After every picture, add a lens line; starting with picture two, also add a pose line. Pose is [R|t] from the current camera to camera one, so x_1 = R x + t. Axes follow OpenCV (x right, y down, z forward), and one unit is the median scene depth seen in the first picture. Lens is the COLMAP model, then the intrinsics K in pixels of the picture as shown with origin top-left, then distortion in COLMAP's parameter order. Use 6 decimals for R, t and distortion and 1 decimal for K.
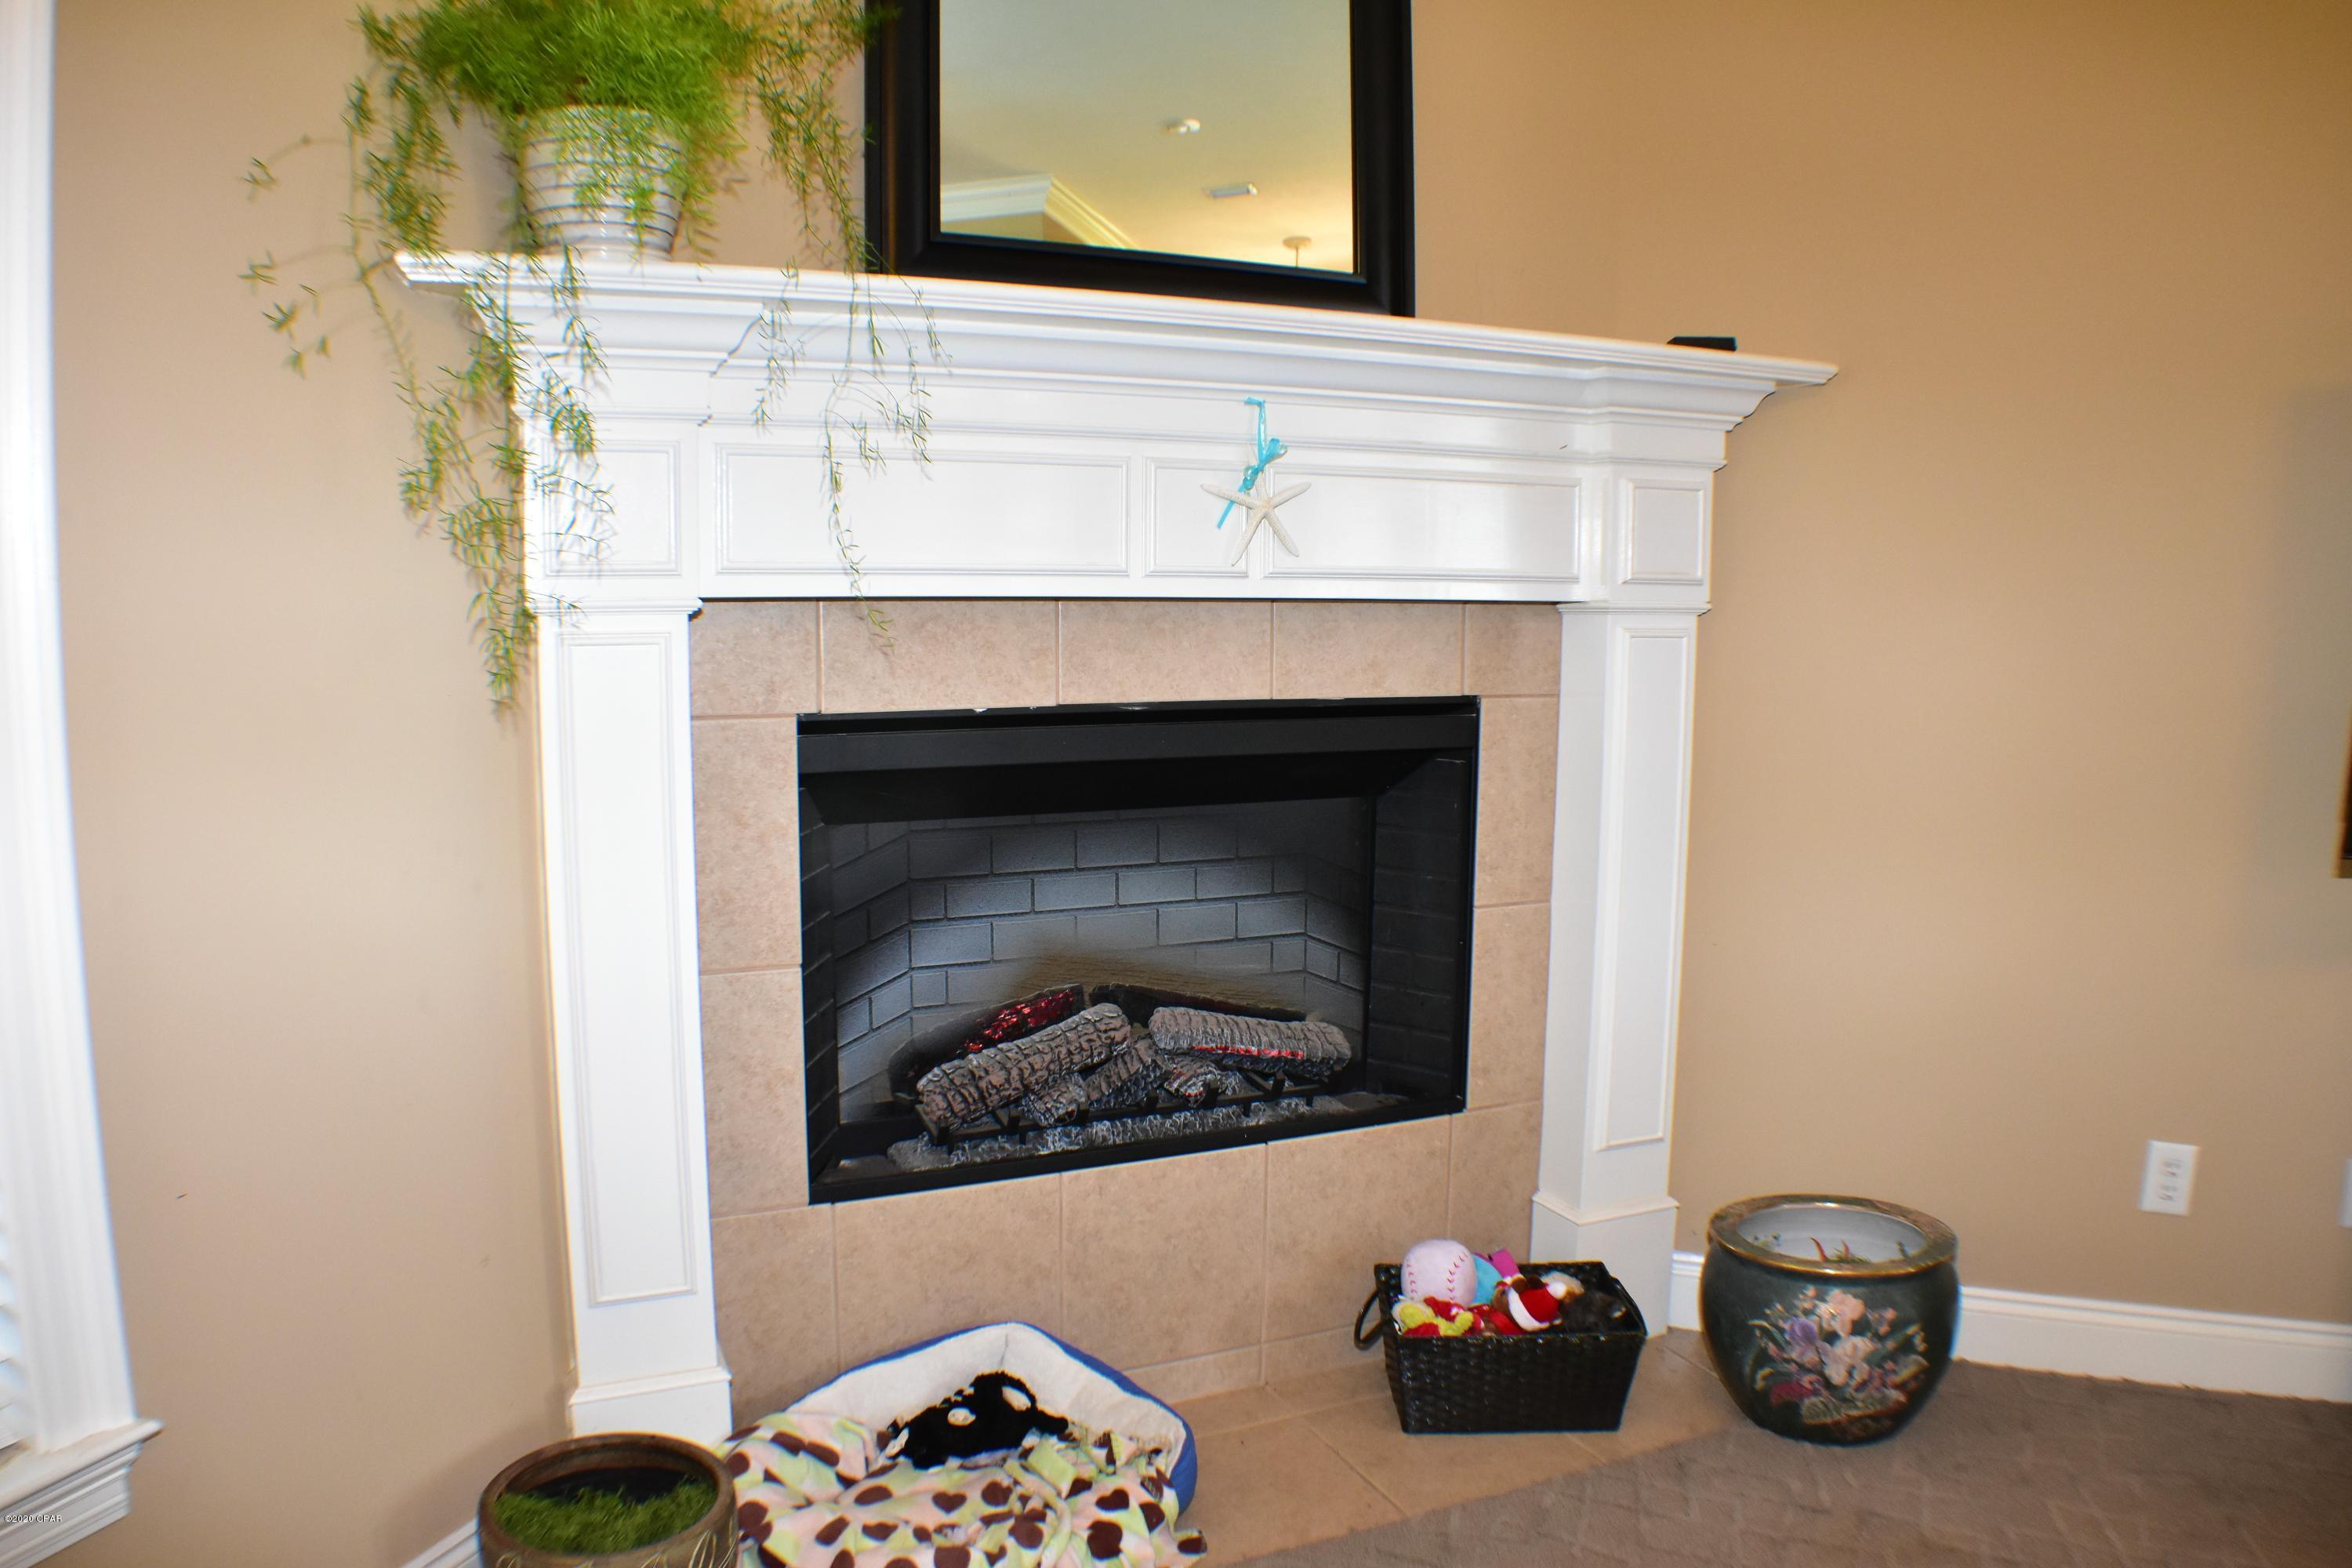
lens RADIAL K [[1715.3, 0, 1176.0], [0, 1715.3, 784.0], [0, 0, 1]] dist [-0.131282, -0.001761]
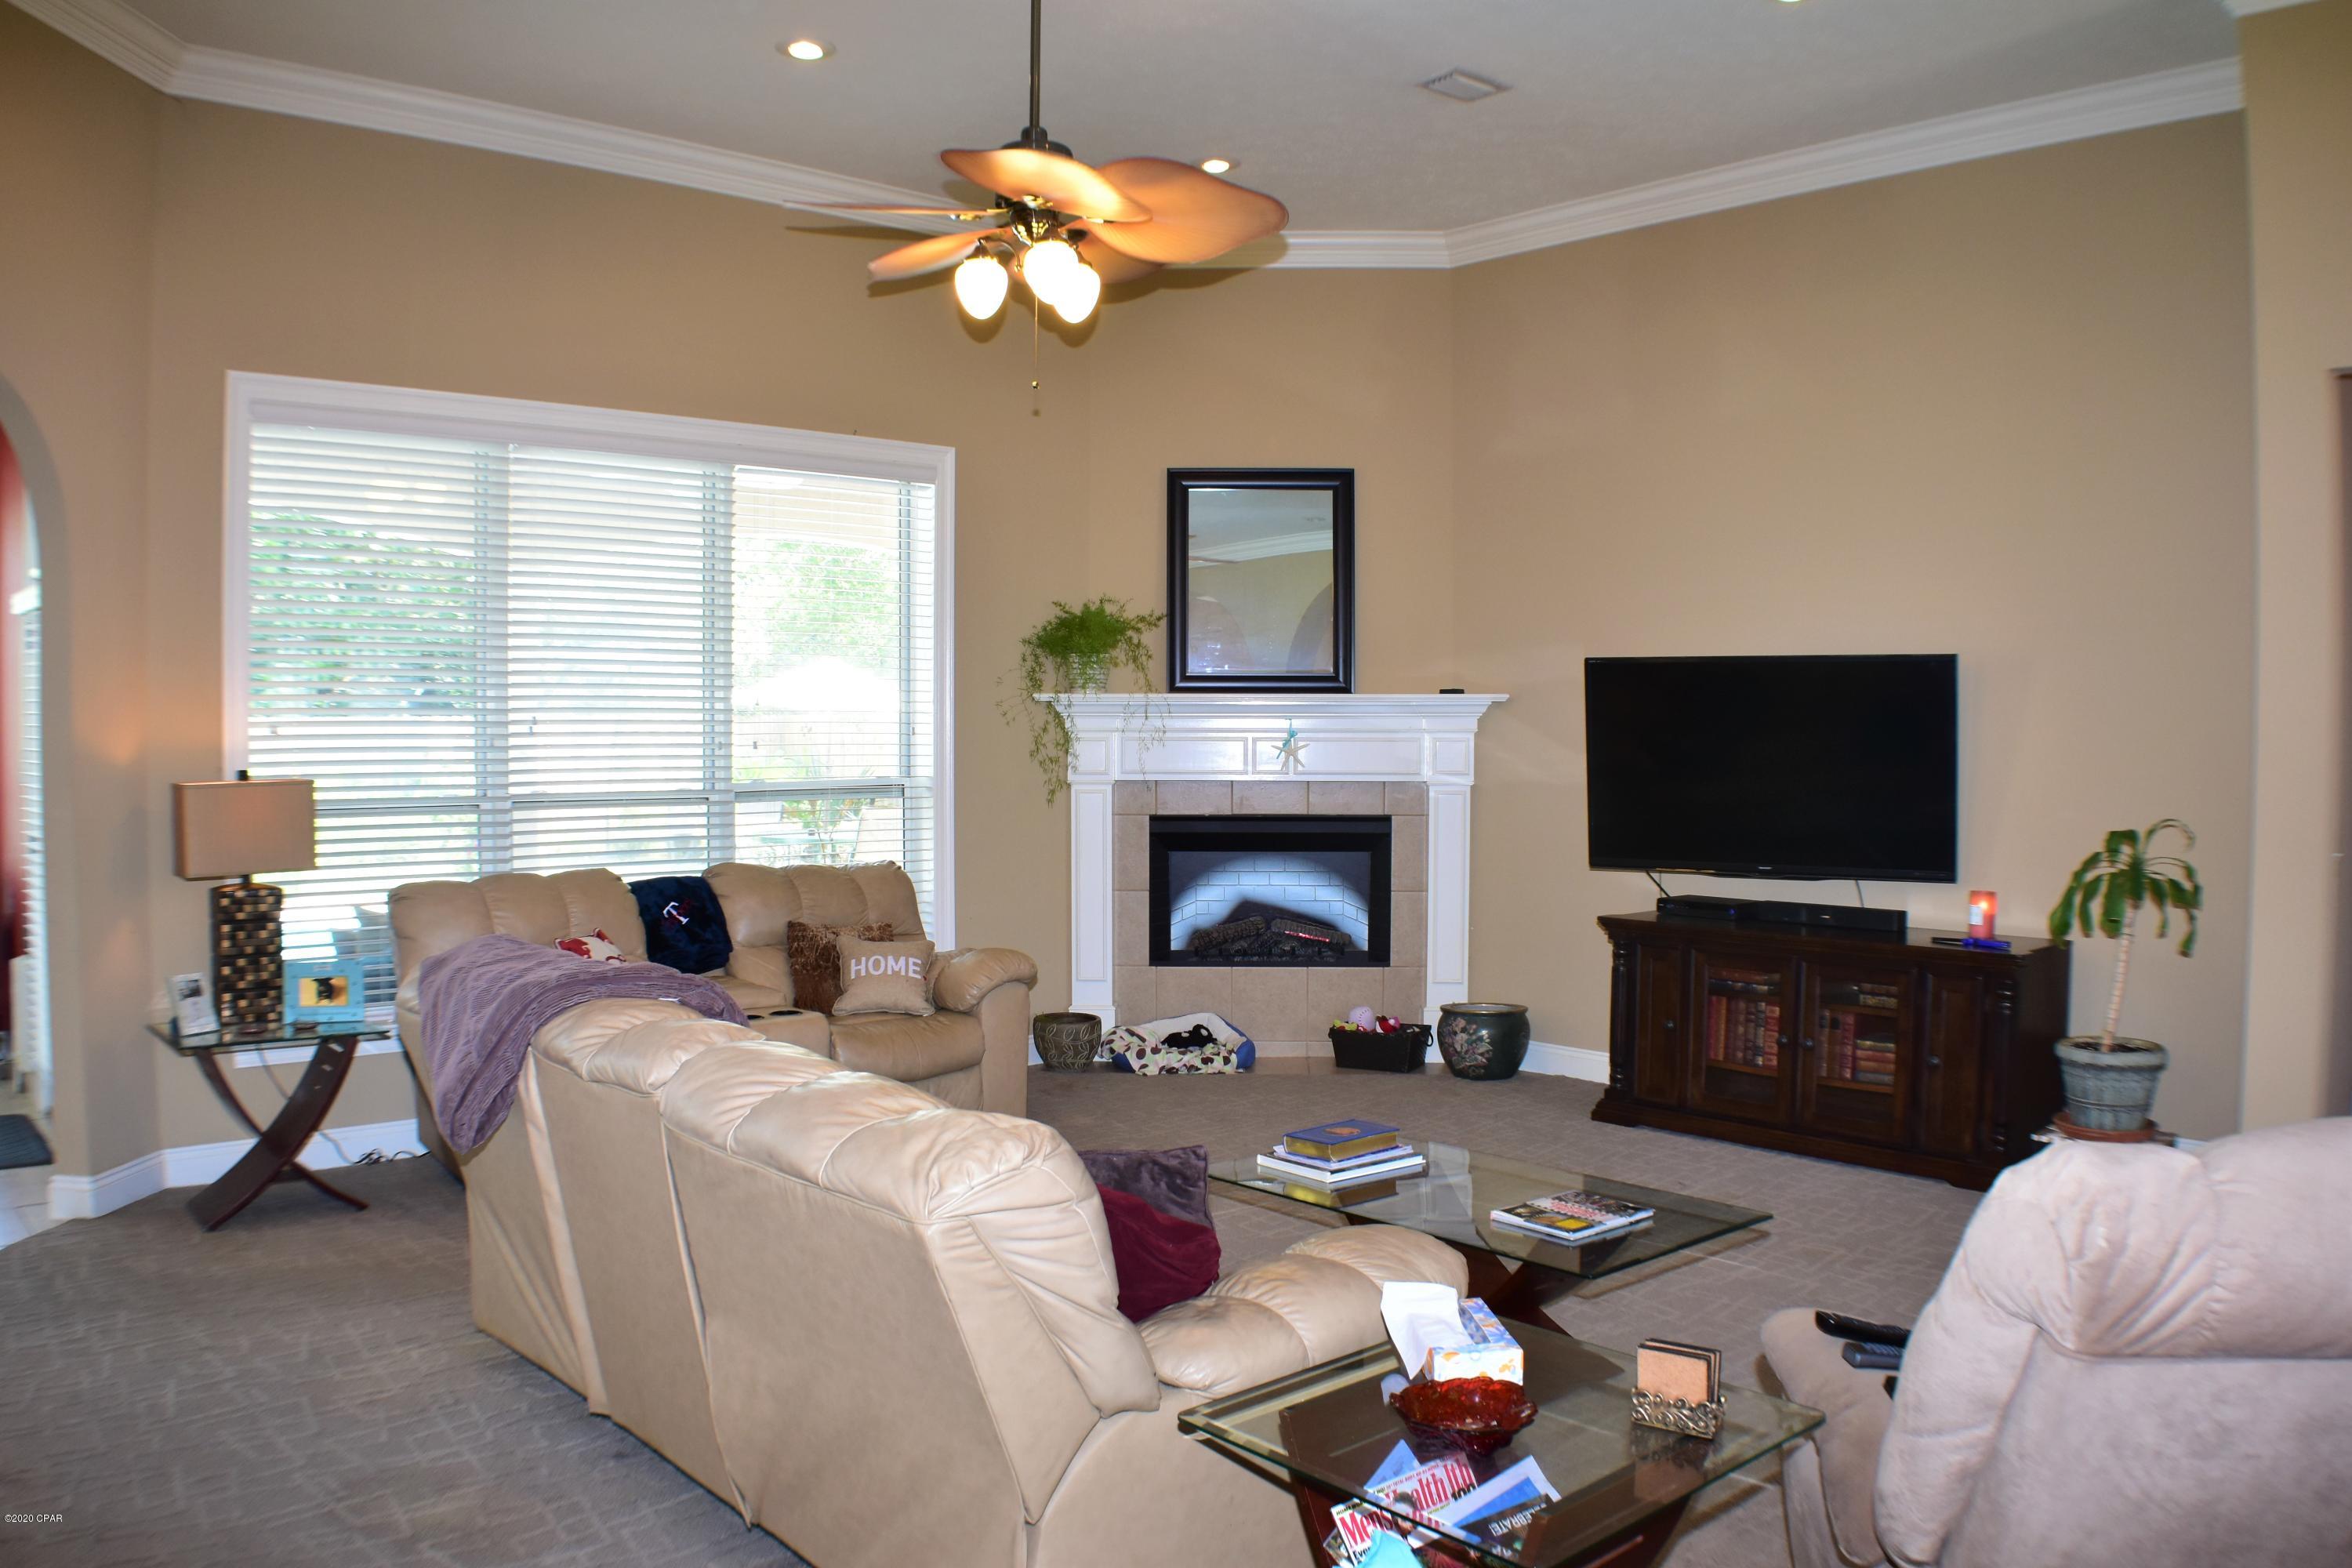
lens RADIAL K [[1736.9, 0, 1173.4], [0, 1736.9, 812.9], [0, 0, 1]] dist [-0.170029, 0.037828]
pose [[0.888635, 0.011487, -0.458471, 1.340874], [-0.050111, 0.996133, -0.072168, 0.193067], [0.455869, 0.087105, 0.885774, -1.941476]]
